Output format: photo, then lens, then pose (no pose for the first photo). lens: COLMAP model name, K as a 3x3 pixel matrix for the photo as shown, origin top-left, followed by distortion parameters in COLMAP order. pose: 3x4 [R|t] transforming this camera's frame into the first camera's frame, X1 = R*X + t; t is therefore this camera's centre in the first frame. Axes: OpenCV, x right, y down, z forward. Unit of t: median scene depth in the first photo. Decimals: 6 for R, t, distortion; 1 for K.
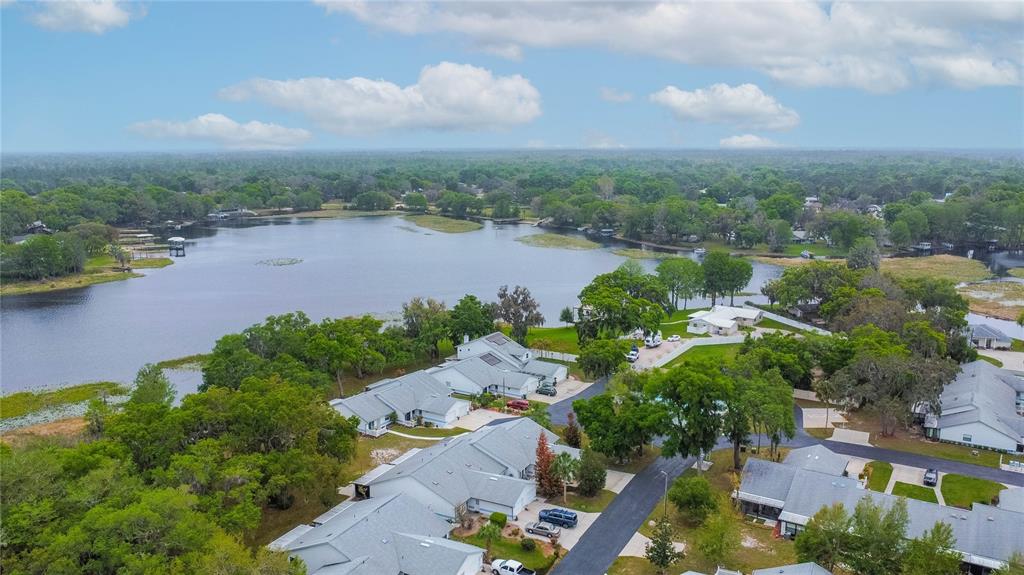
lens RADIAL K [[774.7, 0, 512.0], [0, 774.7, 287.5], [0, 0, 1]] dist [-0.035982, -0.002826]
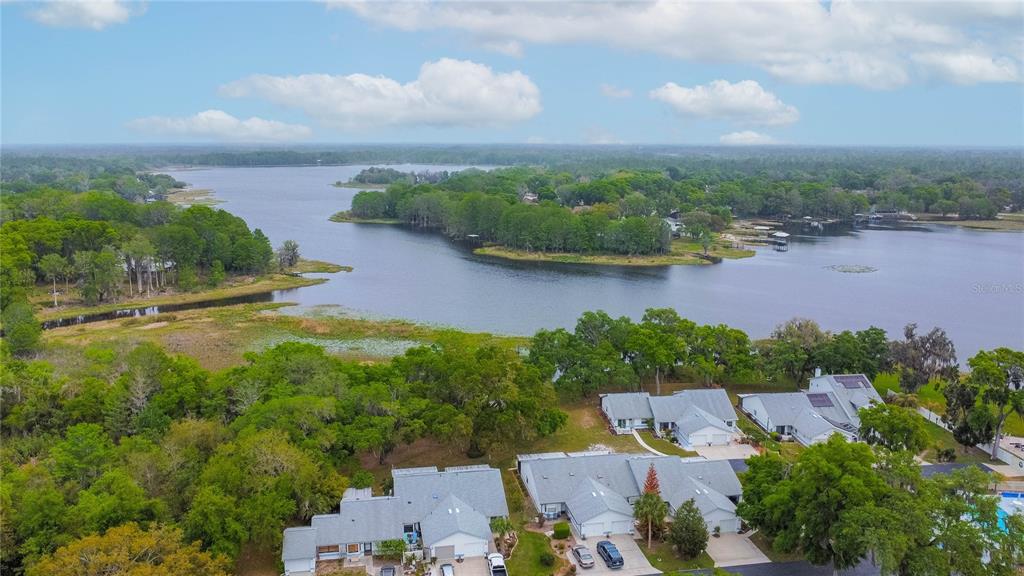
lens RADIAL K [[788.4, 0, 512.0], [0, 788.4, 288.0], [0, 0, 1]] dist [-0.030192, -0.004671]
pose [[0.607571, 0.148067, -0.780342, 0.366982], [-0.144989, 0.986638, 0.074322, -0.038751], [0.780920, 0.067985, 0.620920, 0.160208]]
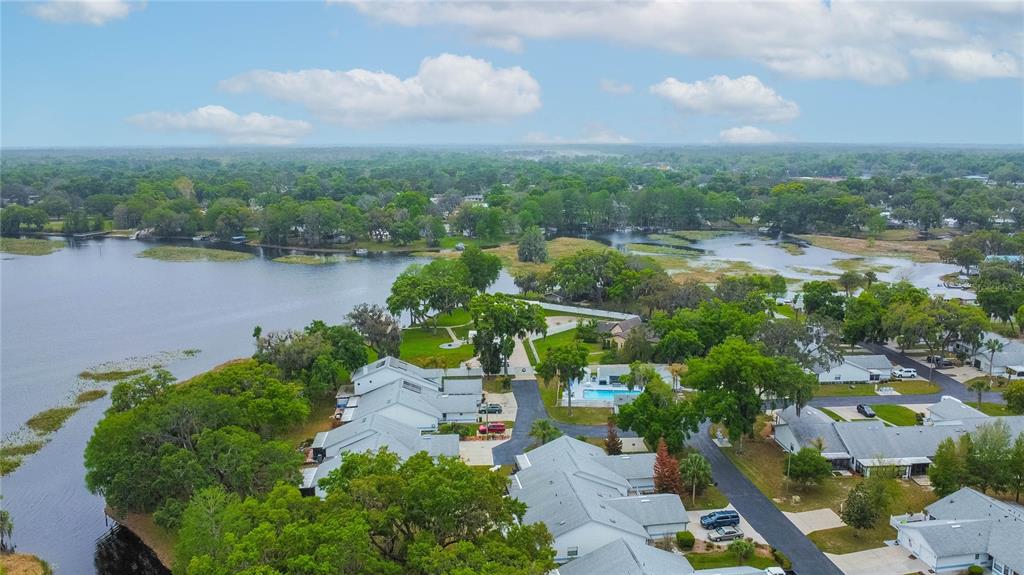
lens RADIAL K [[788.4, 0, 512.0], [0, 788.4, 287.5], [0, 0, 1]] dist [-0.030192, -0.004671]
pose [[0.810326, -0.104288, 0.576624, -0.361845], [0.104950, 0.993953, 0.032280, -0.029326], [-0.576504, 0.034359, 0.816372, 0.167636]]
